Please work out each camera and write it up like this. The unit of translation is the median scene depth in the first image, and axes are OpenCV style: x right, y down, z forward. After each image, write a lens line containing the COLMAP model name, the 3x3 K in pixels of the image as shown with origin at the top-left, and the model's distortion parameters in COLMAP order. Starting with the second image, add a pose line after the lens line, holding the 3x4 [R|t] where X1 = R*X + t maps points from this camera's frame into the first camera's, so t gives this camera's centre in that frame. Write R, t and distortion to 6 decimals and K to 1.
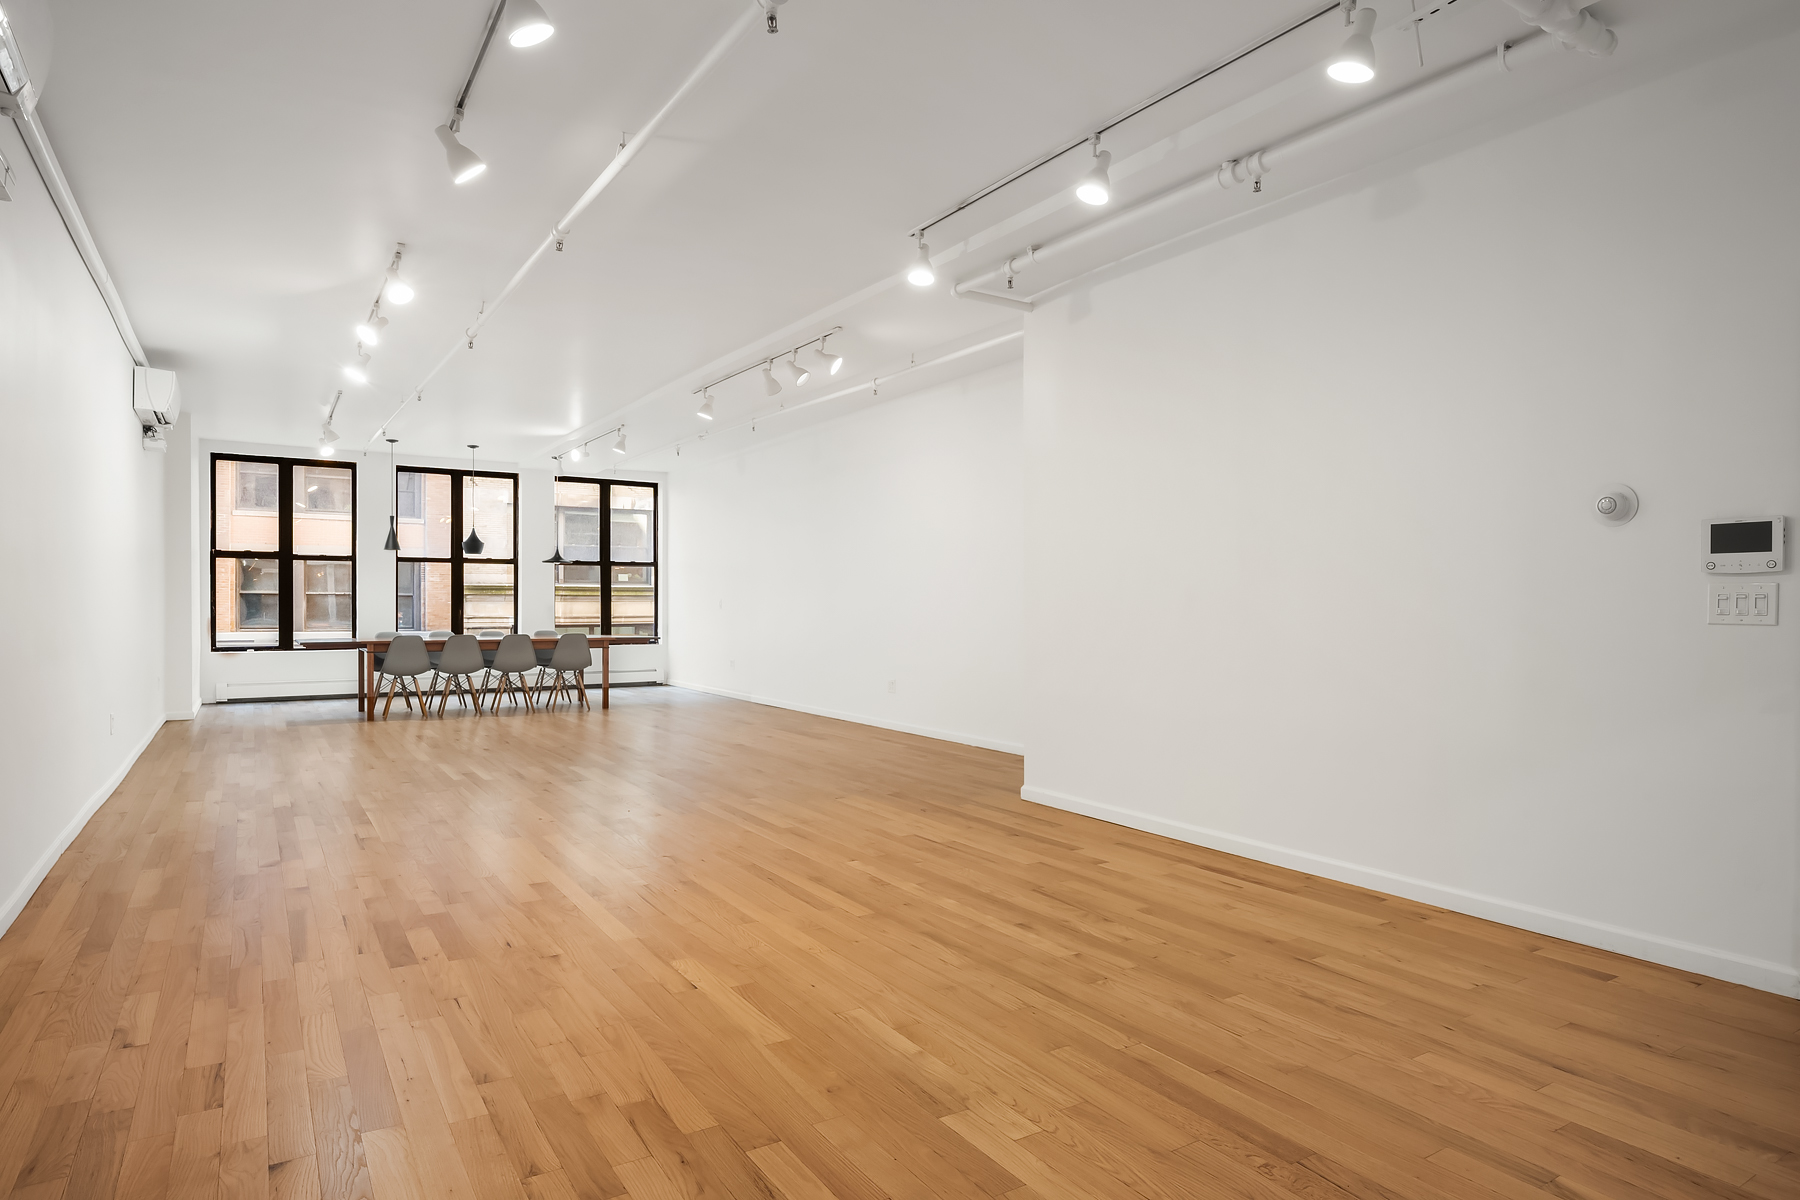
lens RADIAL K [[1029.8, 0, 904.1], [0, 1029.8, 608.7], [0, 0, 1]] dist [-0.003991, 0.000373]
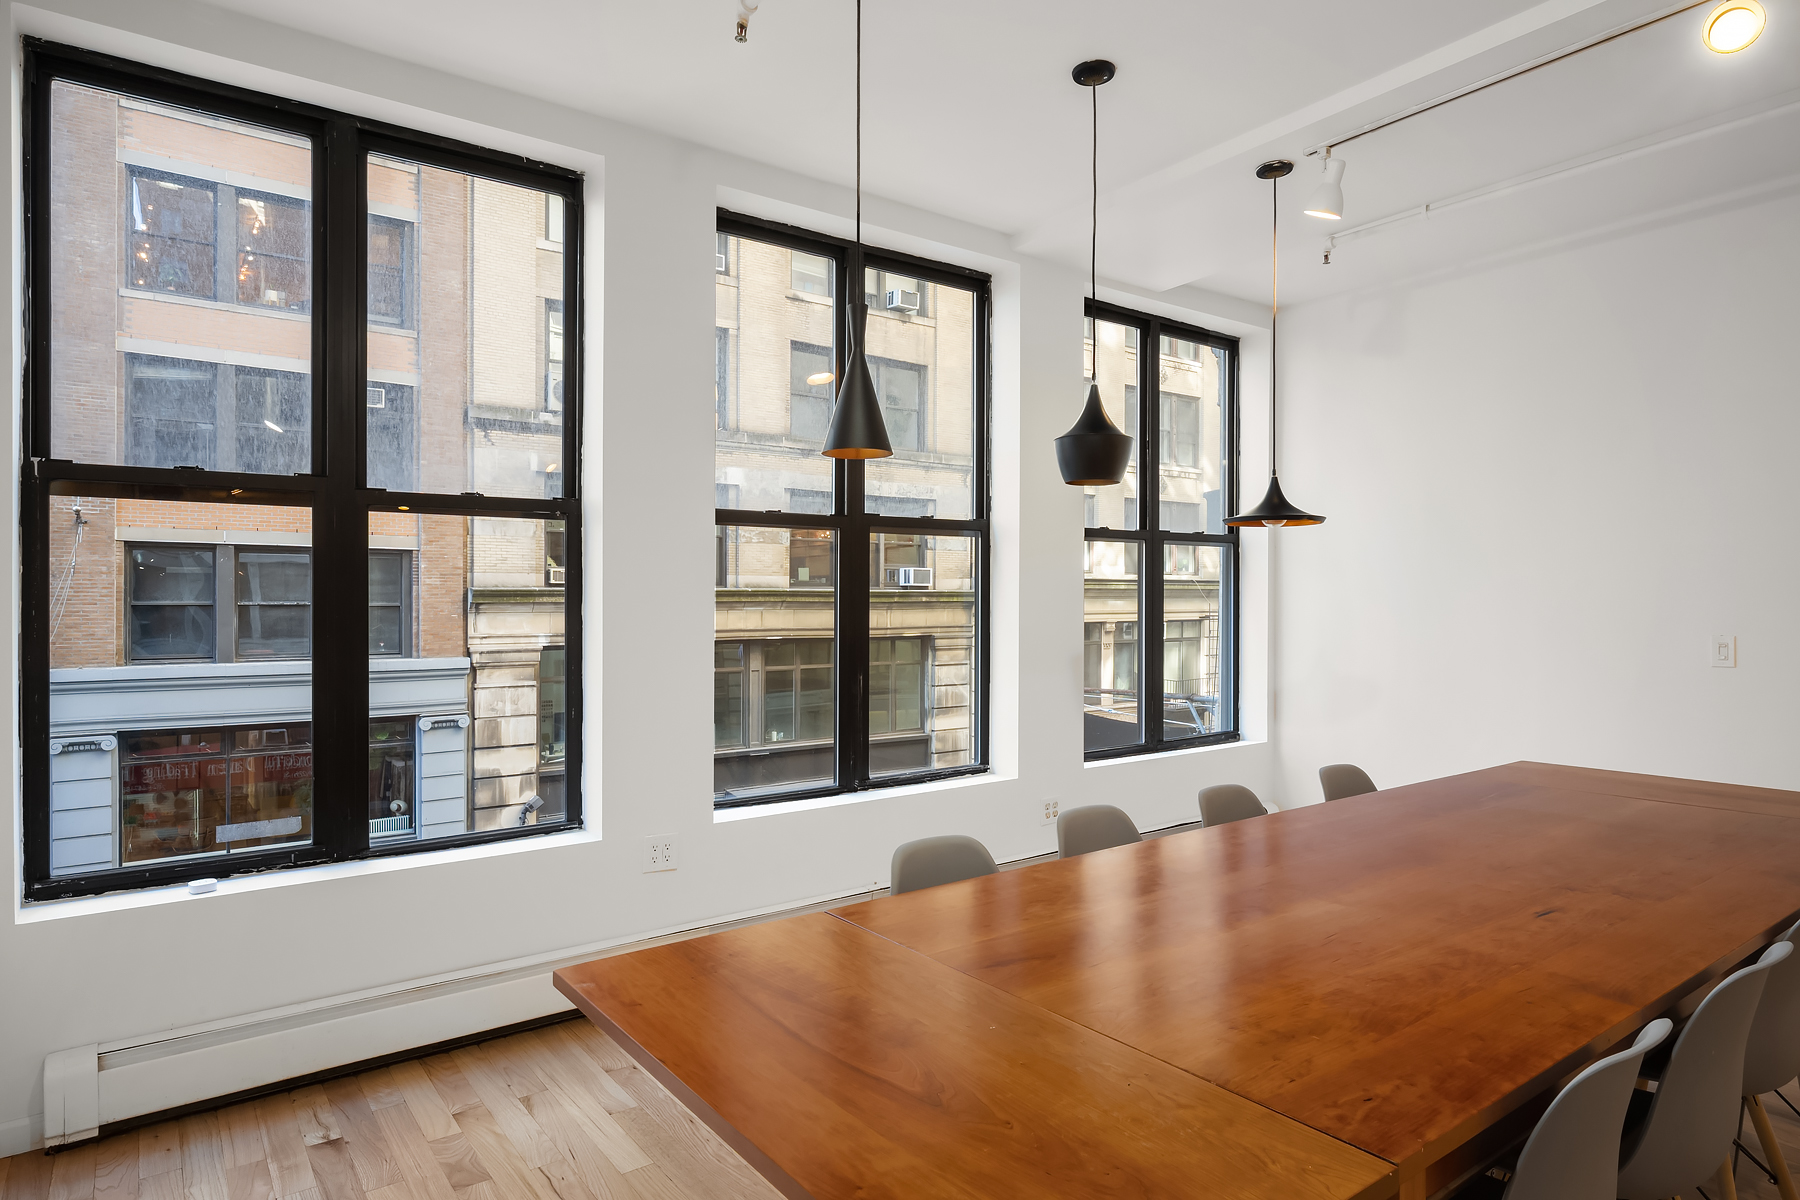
lens RADIAL K [[1036.4, 0, 900.0], [0, 1036.4, 600.0], [0, 0, 1]] dist [-0.002793, -0.000135]
pose [[0.997715, -0.006109, 0.067292, -1.081592], [0.006687, 0.999943, -0.008377, -0.047668], [-0.067237, 0.008808, 0.997698, 1.652980]]
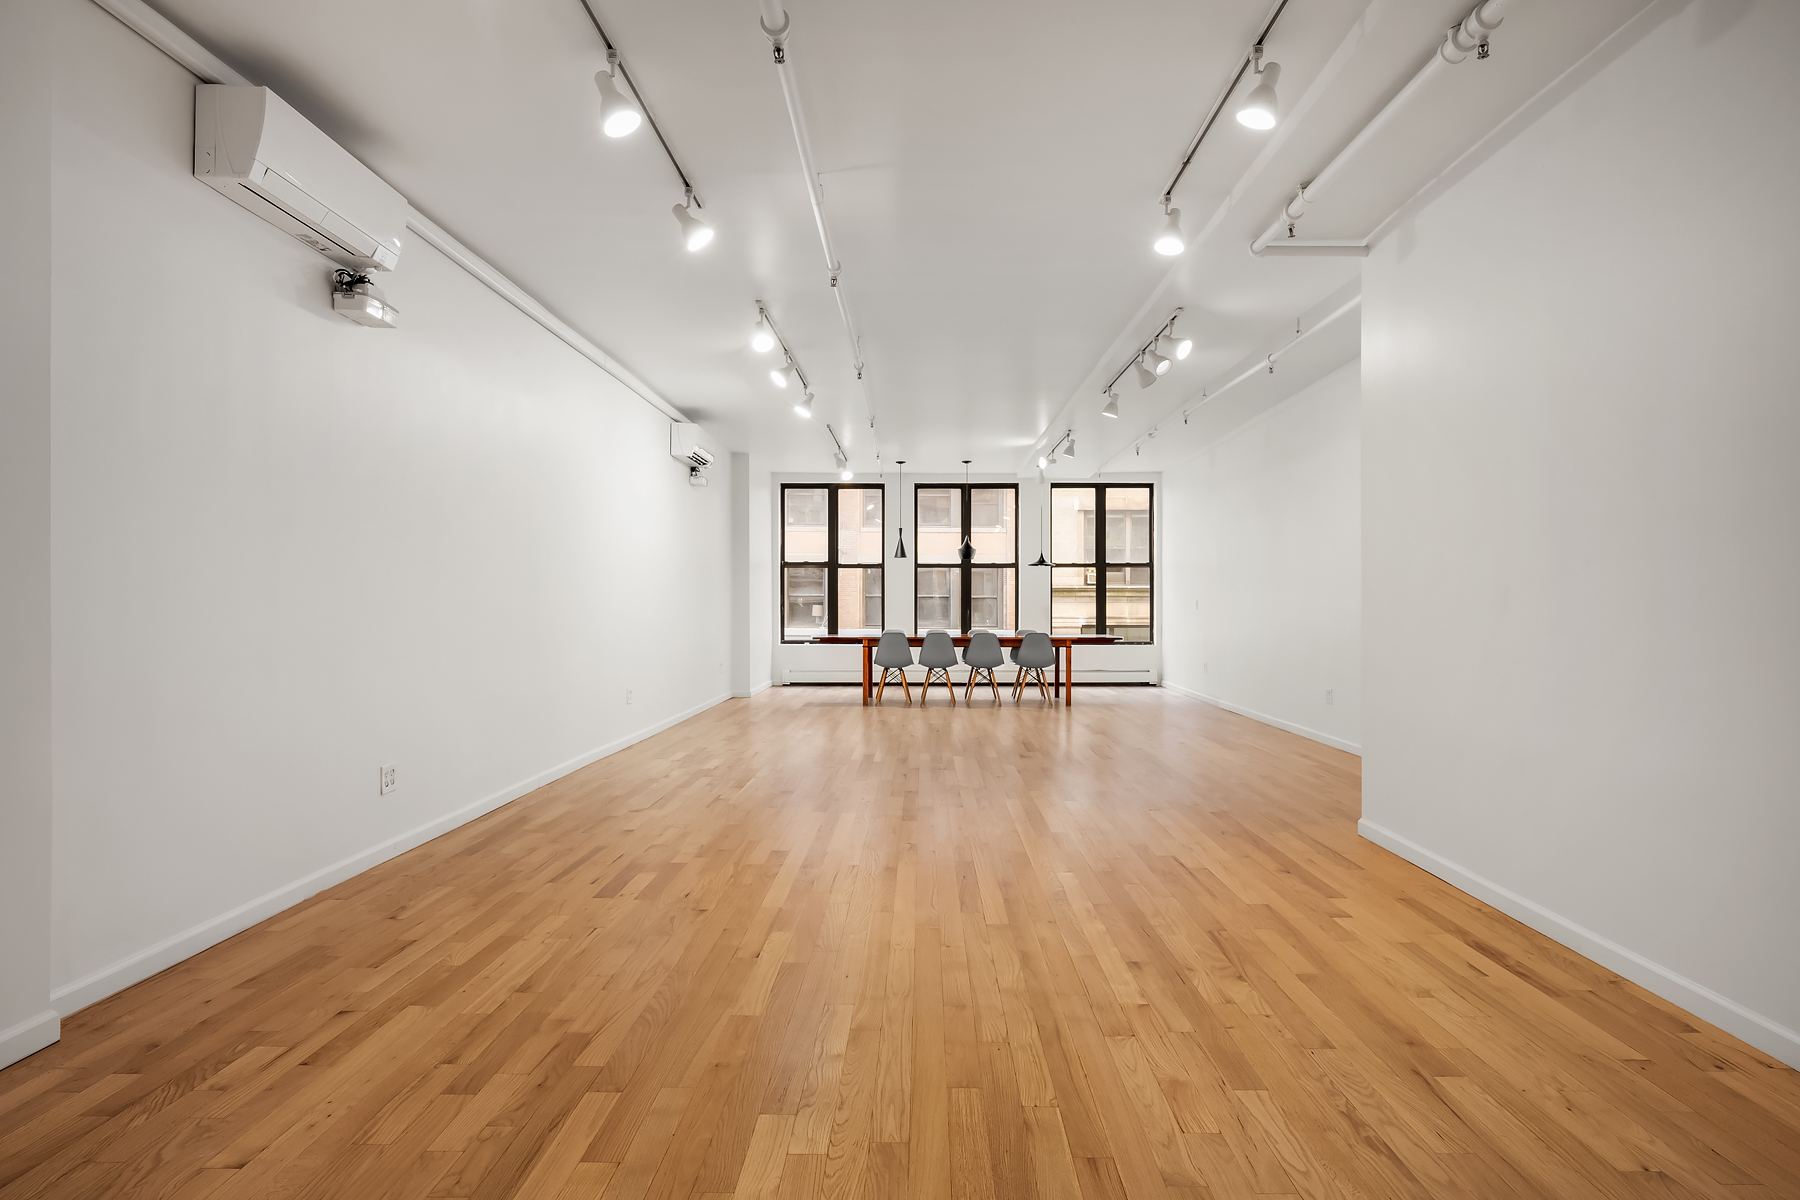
lens RADIAL K [[1029.8, 0, 904.1], [0, 1029.8, 608.7], [0, 0, 1]] dist [-0.003991, 0.000373]
pose [[0.836133, 0.000030, -0.548527, 0.285919], [-0.000593, 0.999999, -0.000850, 0.000733], [0.548526, 0.001036, 0.836133, 0.095802]]
